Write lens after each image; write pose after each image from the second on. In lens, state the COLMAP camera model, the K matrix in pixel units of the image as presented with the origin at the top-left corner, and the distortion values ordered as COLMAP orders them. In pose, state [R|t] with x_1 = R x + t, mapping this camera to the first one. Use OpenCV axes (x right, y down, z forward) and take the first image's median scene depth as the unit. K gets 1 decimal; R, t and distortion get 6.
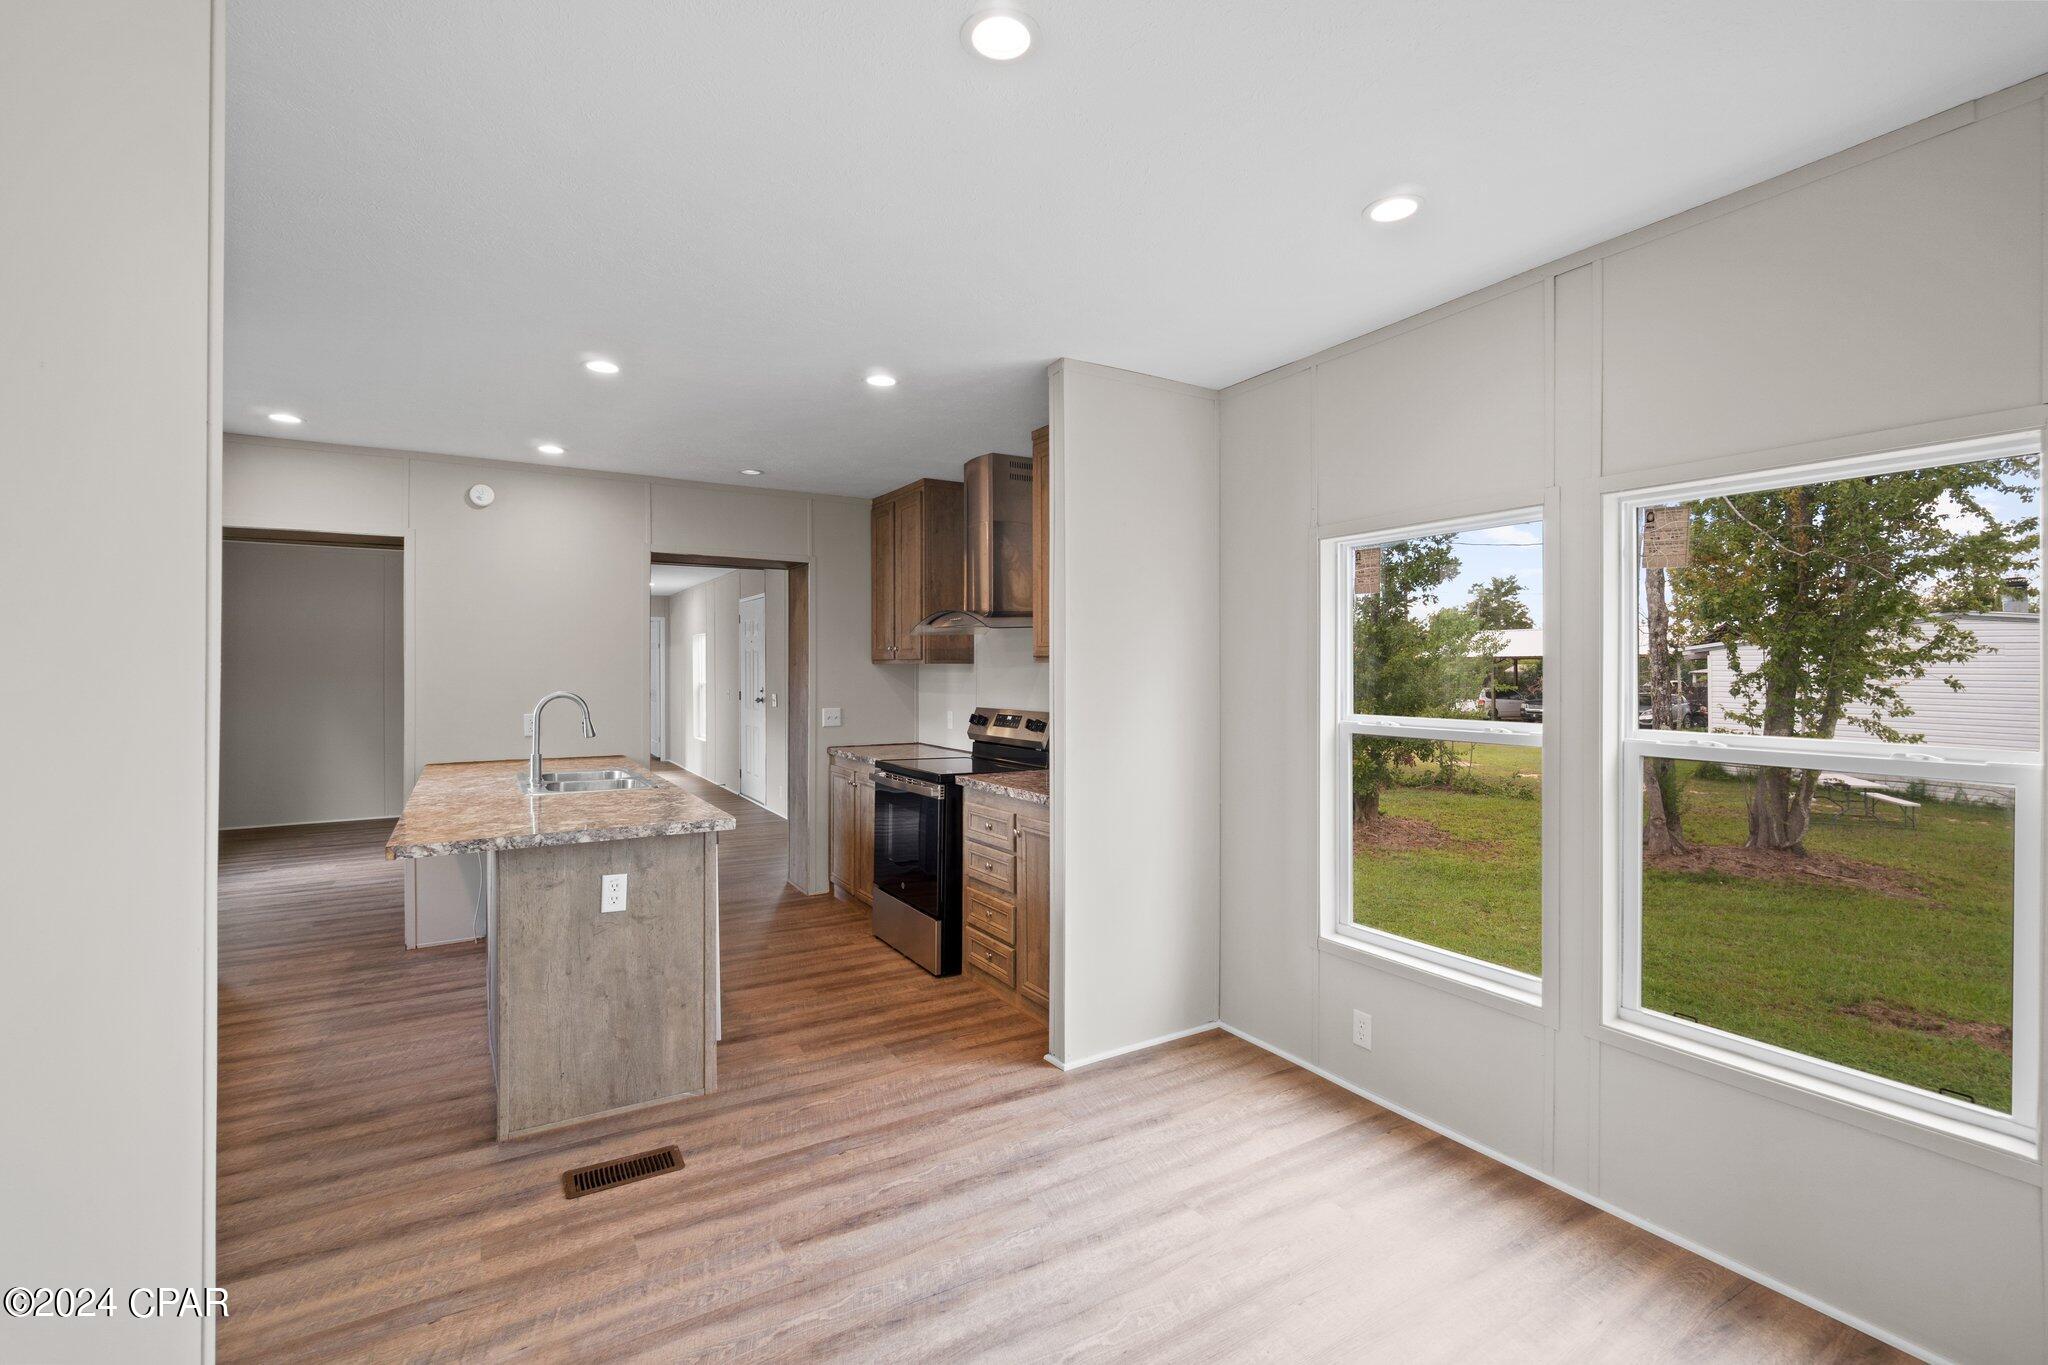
lens RADIAL K [[879.8, 0, 1010.4], [0, 879.8, 668.1], [0, 0, 1]] dist [-0.008181, 0.000295]
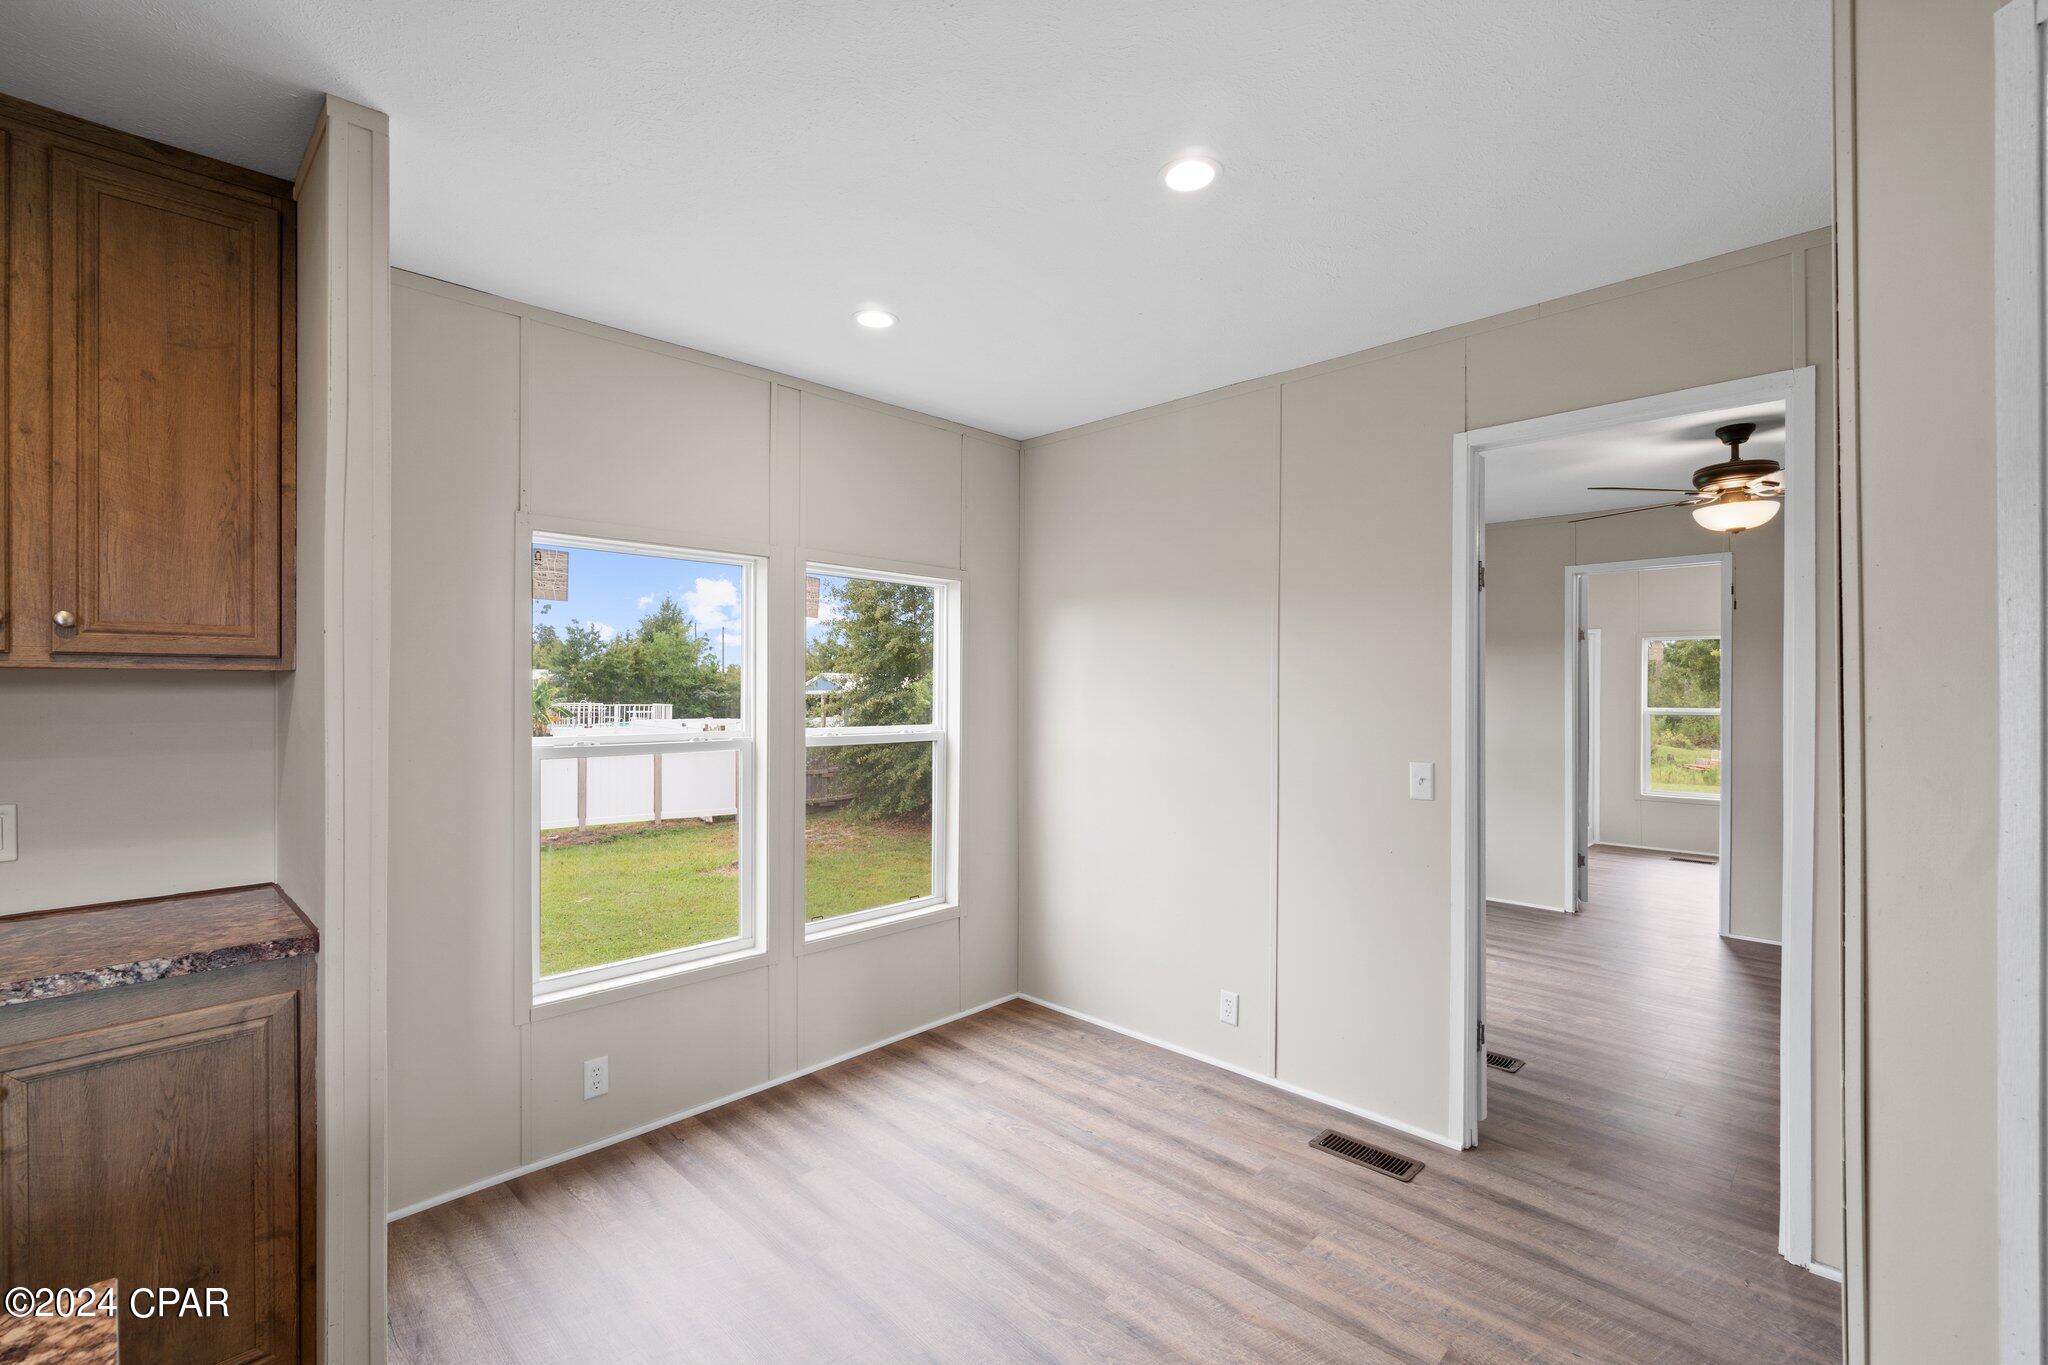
lens RADIAL K [[889.6, 0, 1006.8], [0, 889.6, 691.3], [0, 0, 1]] dist [-0.009627, 0.000116]
pose [[-0.248826, -0.005019, 0.968535, -0.632896], [-0.002453, 0.999987, 0.004552, 0.006452], [-0.968545, -0.001243, -0.248835, 0.871623]]
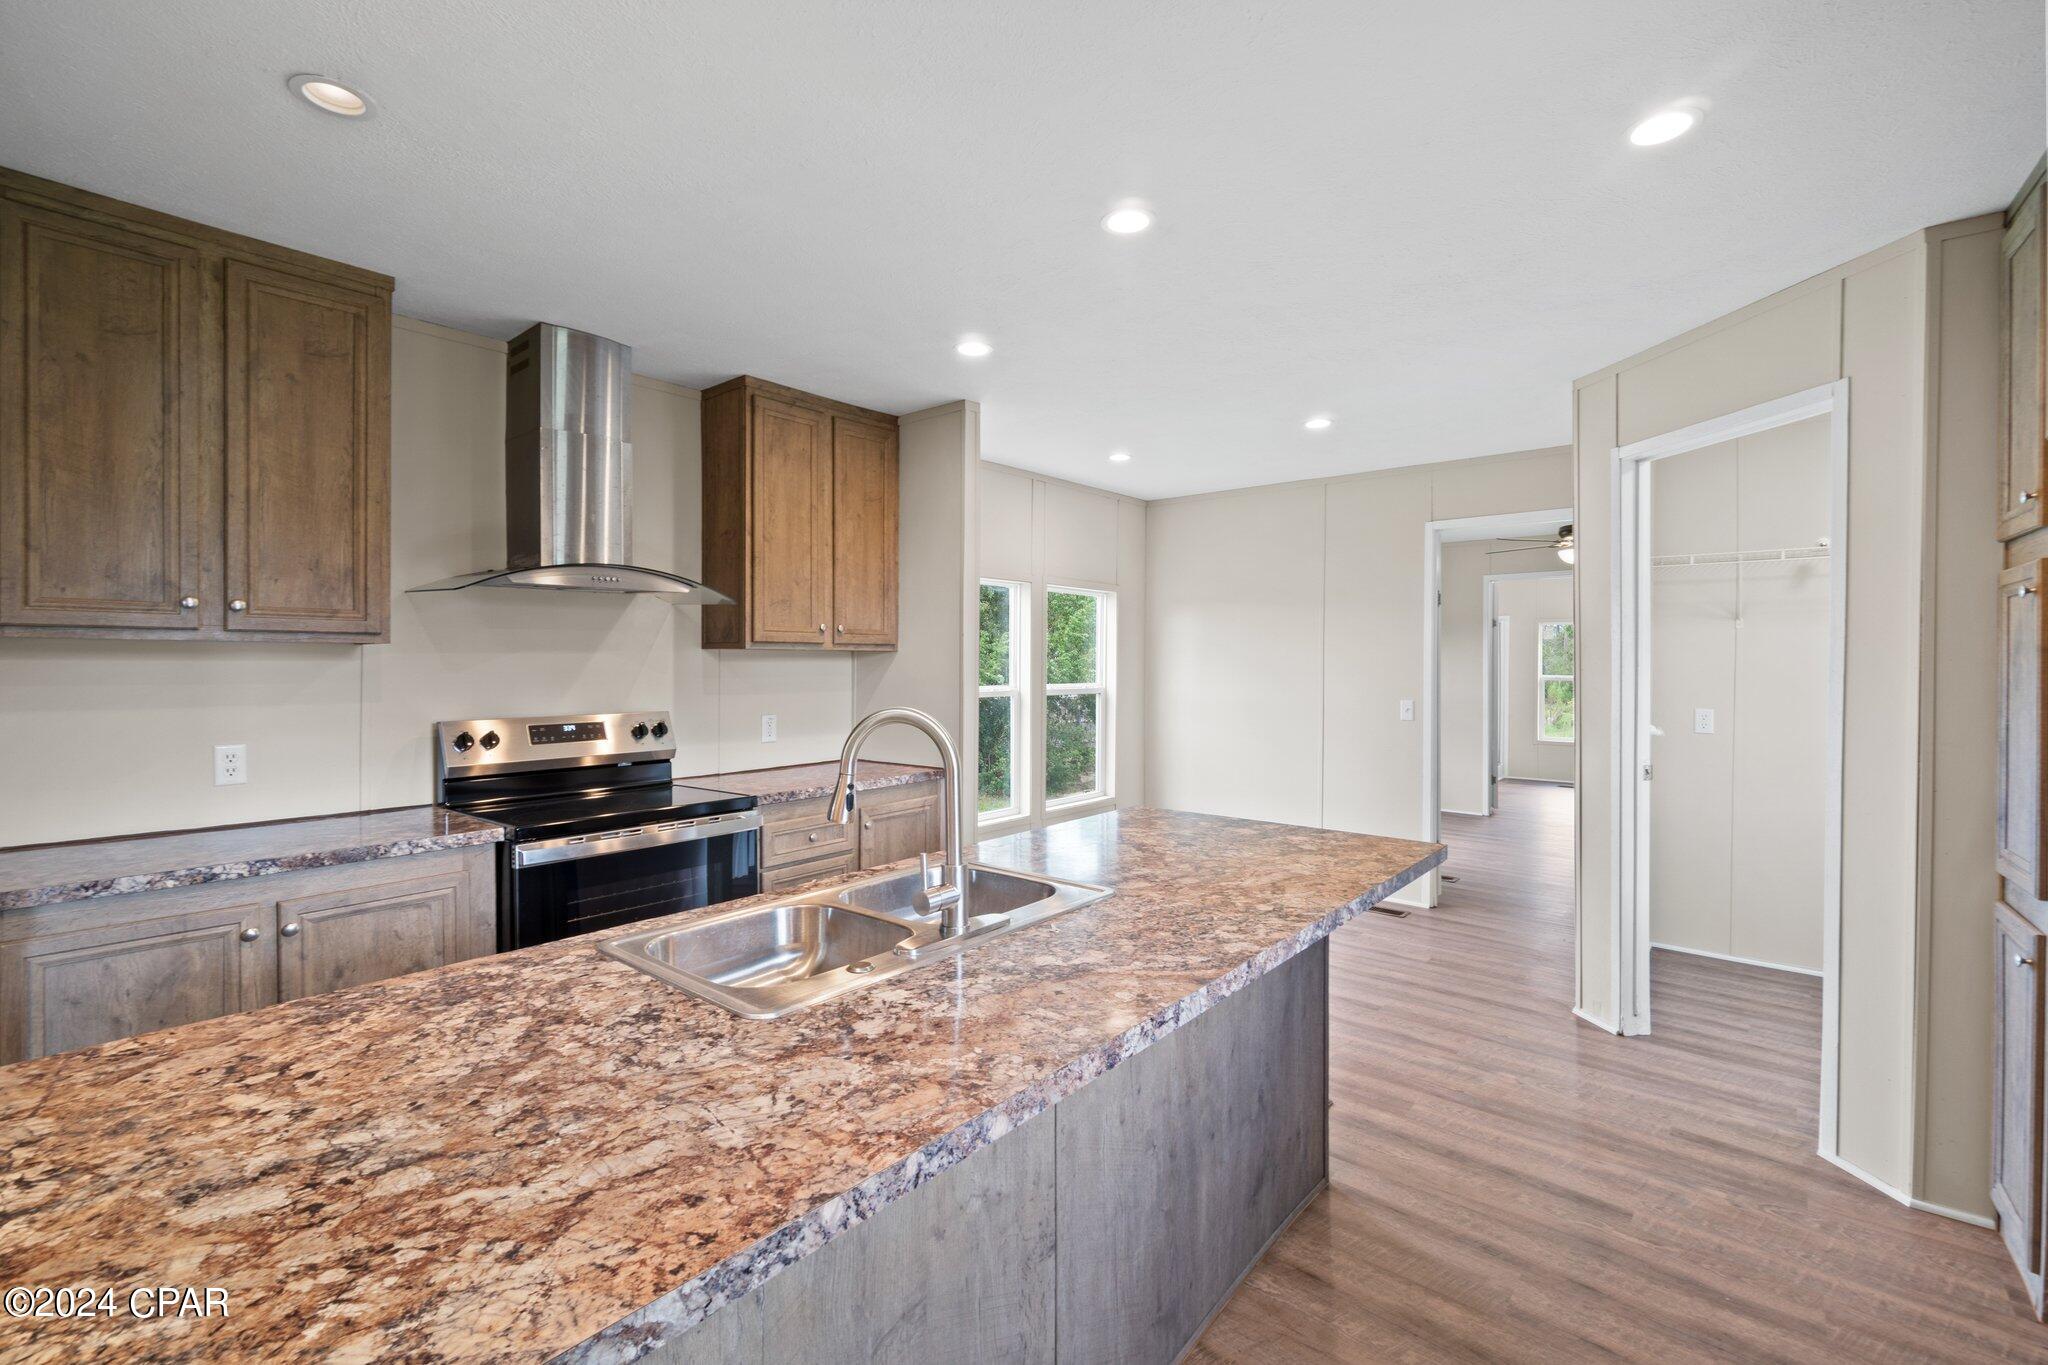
lens RADIAL K [[879.8, 0, 1010.4], [0, 879.8, 668.1], [0, 0, 1]] dist [-0.008181, 0.000295]
pose [[-0.313424, -0.010606, 0.949554, -1.424955], [-0.003134, 0.999944, 0.010134, 0.008112], [-0.949608, 0.000200, -0.313440, 1.704846]]
